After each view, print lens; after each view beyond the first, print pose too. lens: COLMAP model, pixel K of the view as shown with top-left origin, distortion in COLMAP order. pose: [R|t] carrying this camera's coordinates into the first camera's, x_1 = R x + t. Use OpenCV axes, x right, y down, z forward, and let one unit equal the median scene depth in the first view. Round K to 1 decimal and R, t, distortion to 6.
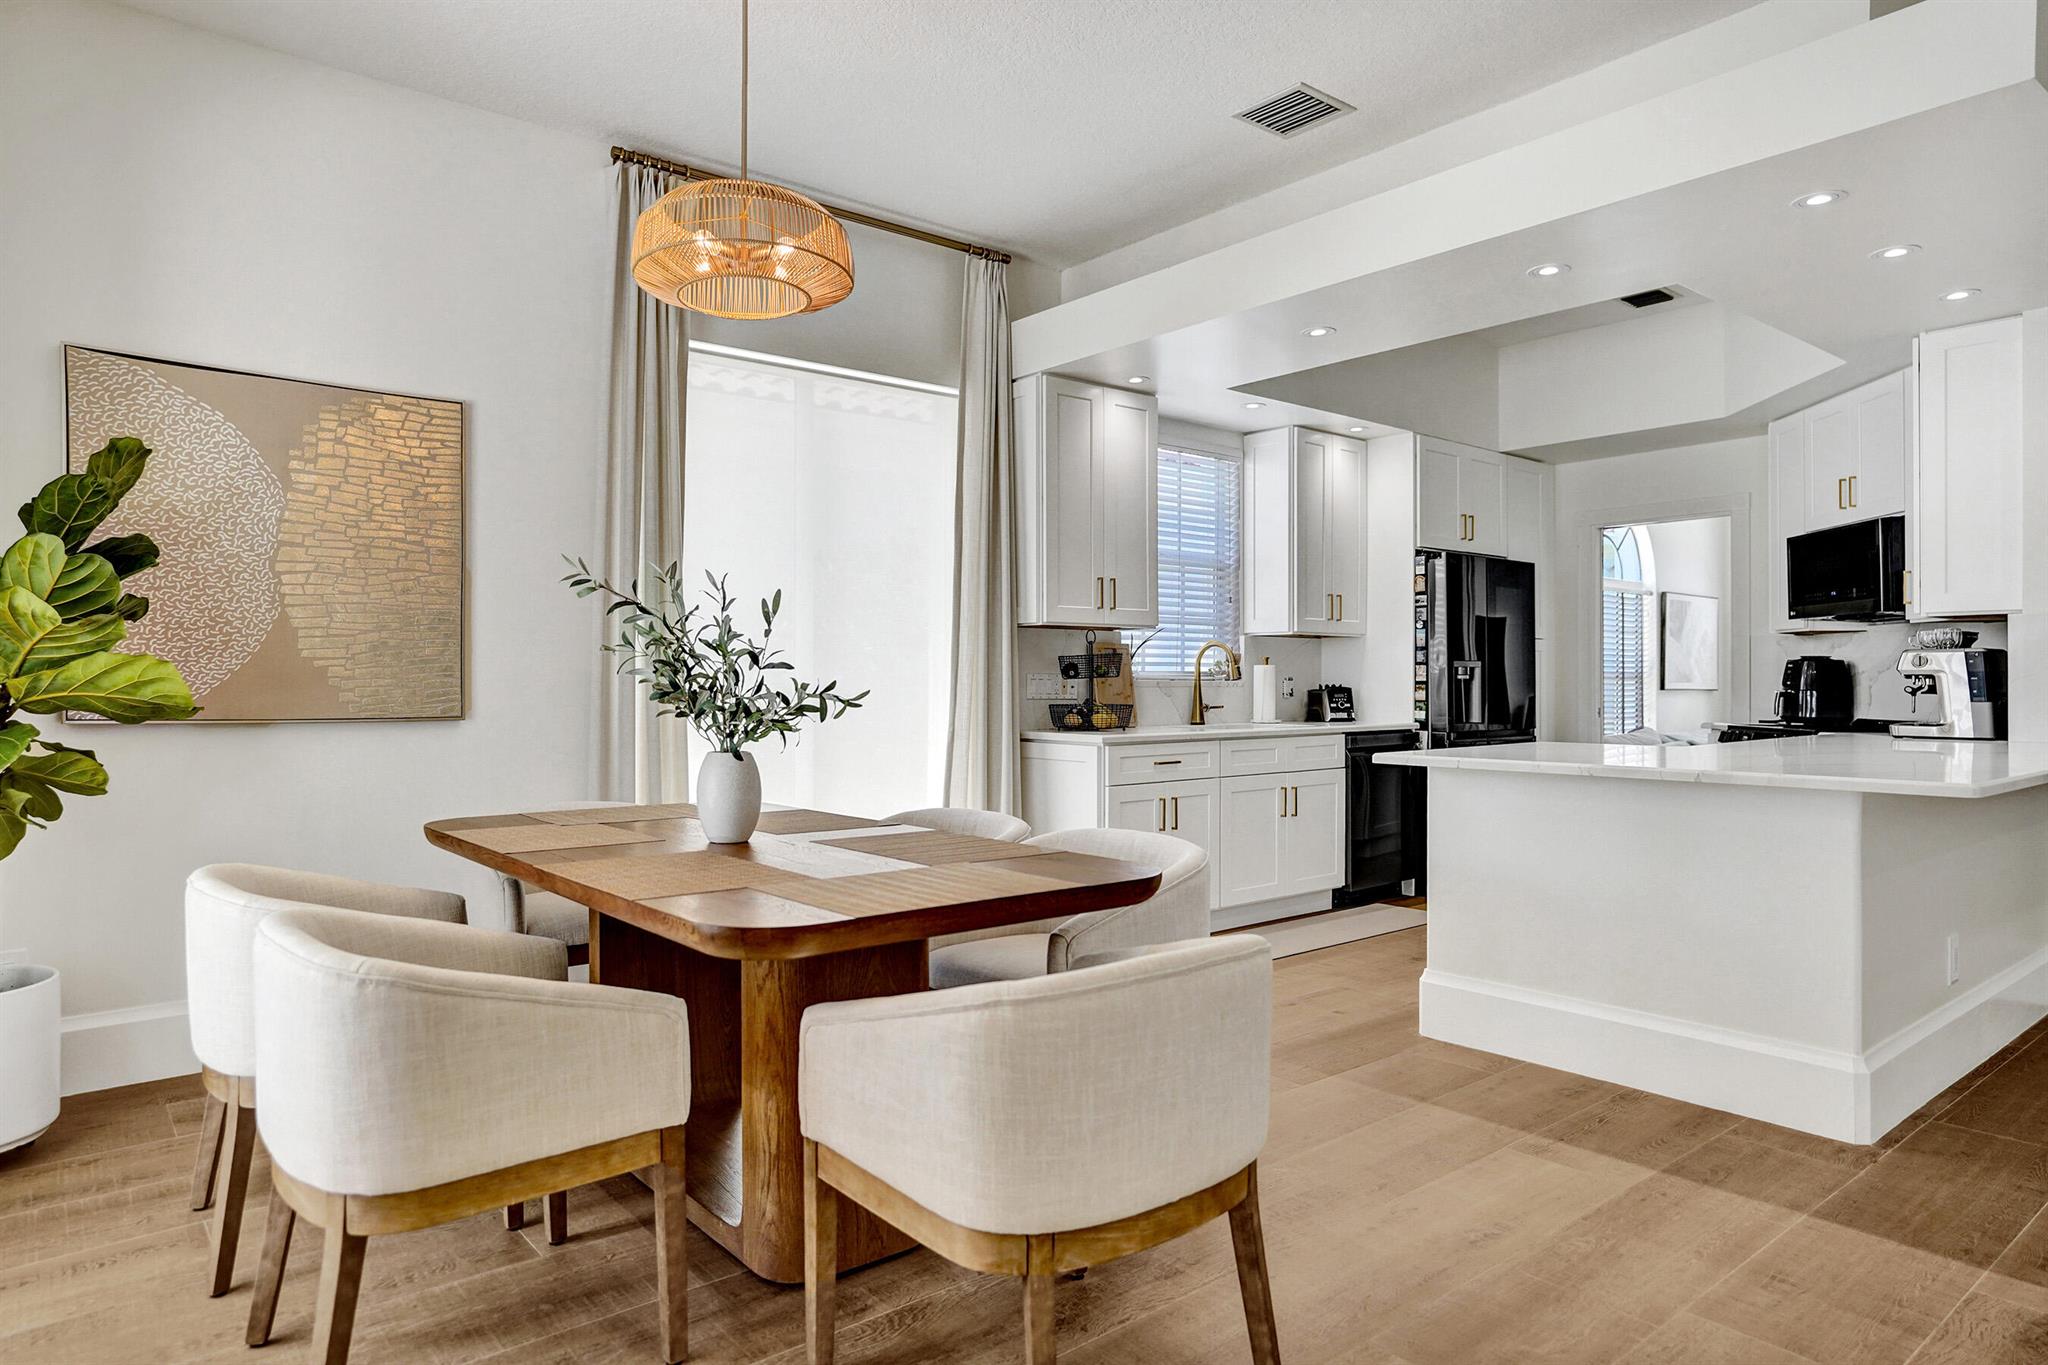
lens RADIAL K [[1229.4, 0, 1015.8], [0, 1229.4, 676.0], [0, 0, 1]] dist [-0.028196, 0.025917]
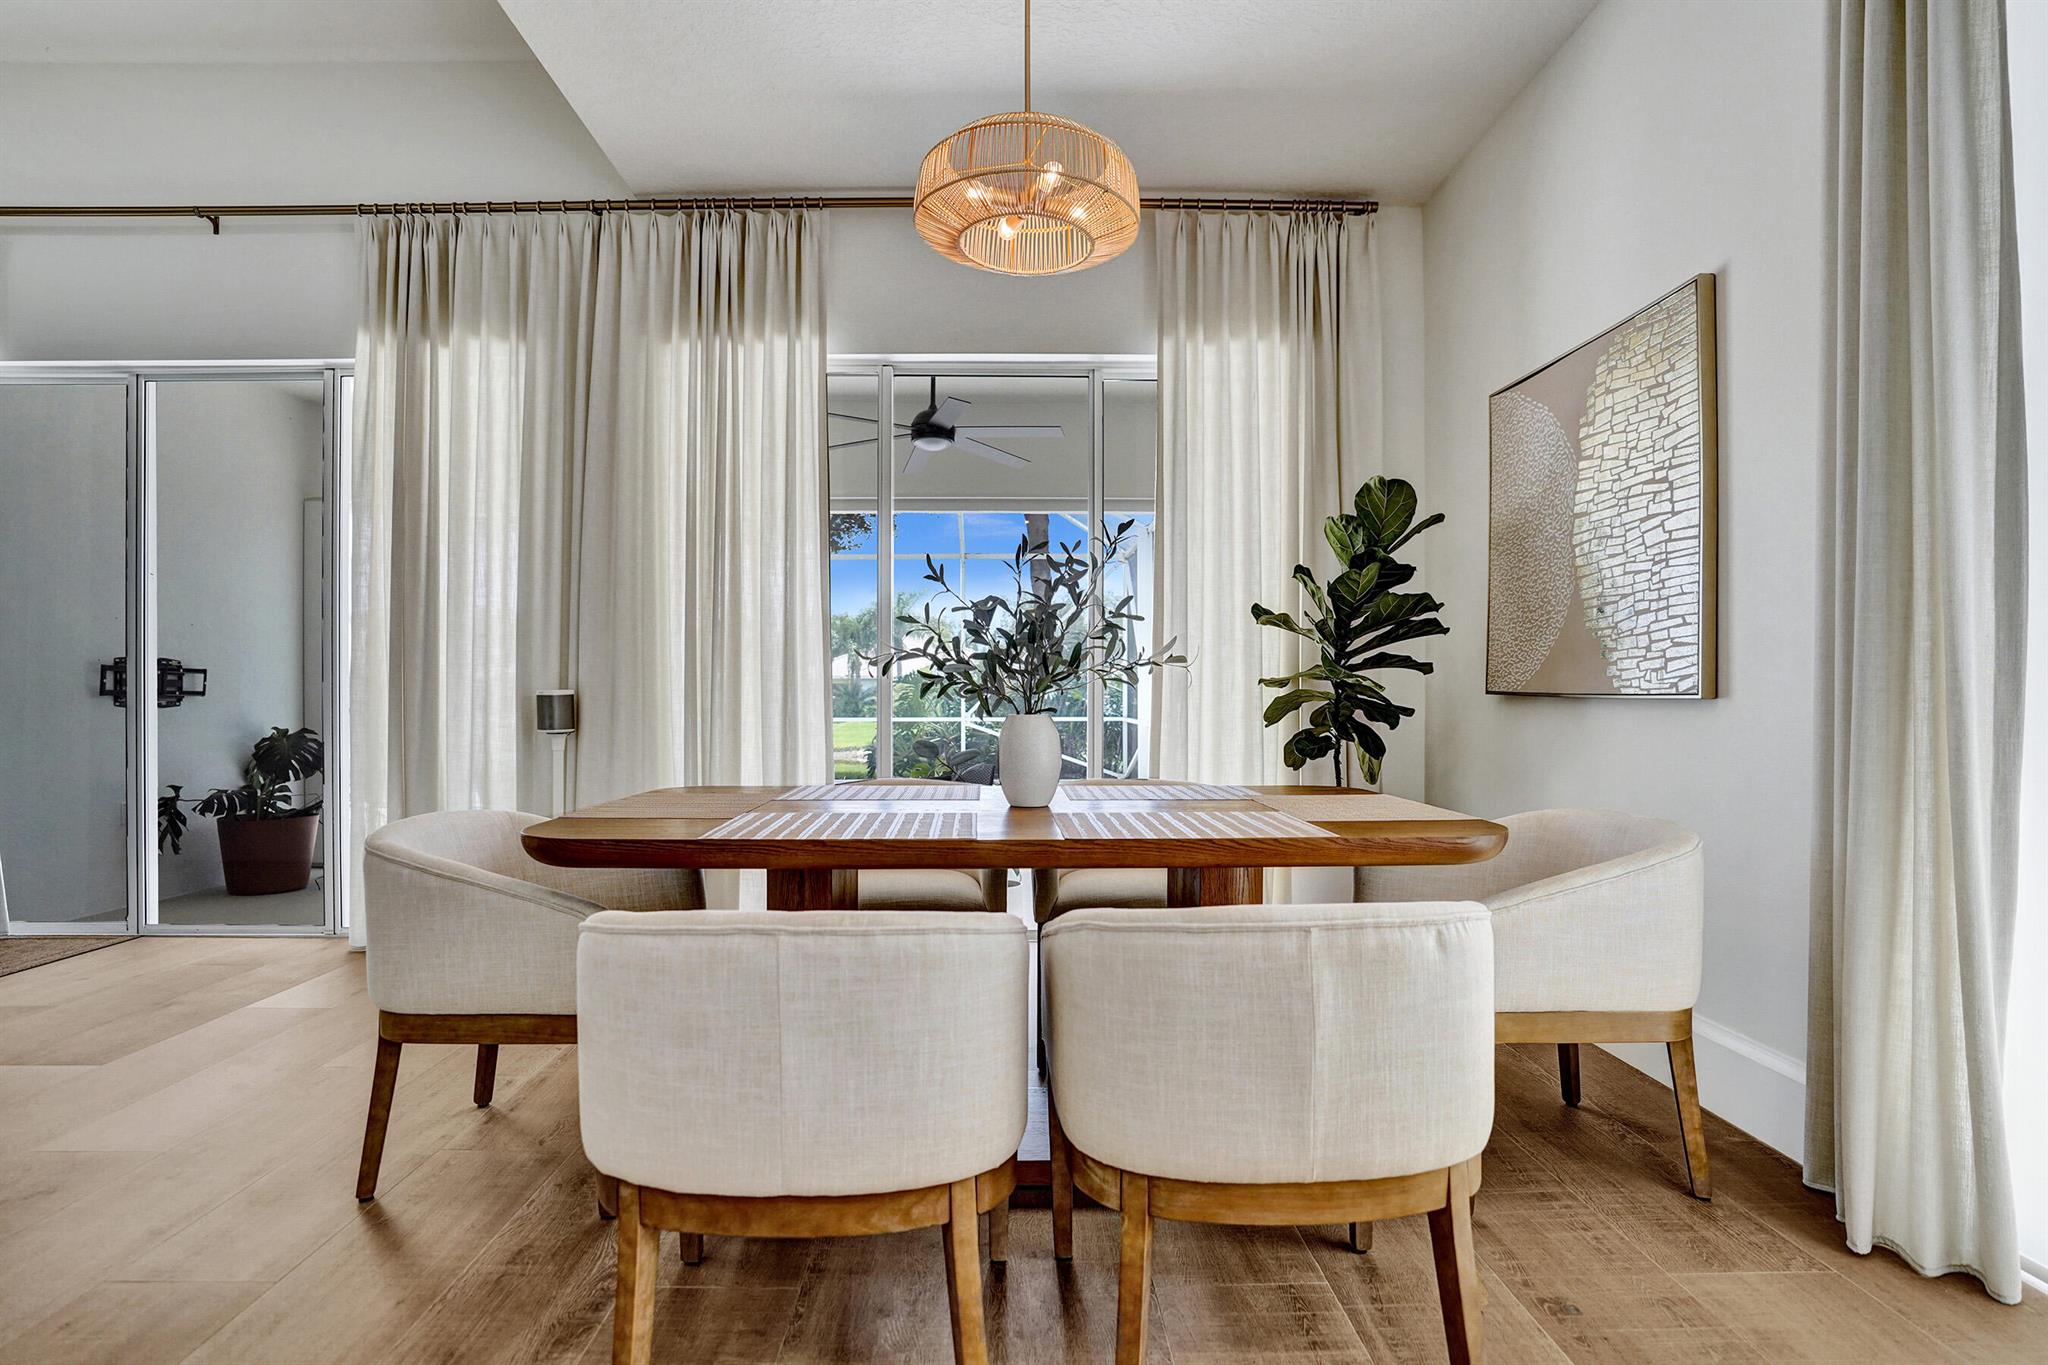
lens RADIAL K [[1036.6, 0, 1001.8], [0, 1036.6, 679.1], [0, 0, 1]] dist [-0.032685, 0.011673]
pose [[-0.618380, -0.017706, -0.785680, 0.232136], [0.001858, 0.999710, -0.023992, 0.029081], [0.785877, -0.016296, -0.618168, 0.794308]]
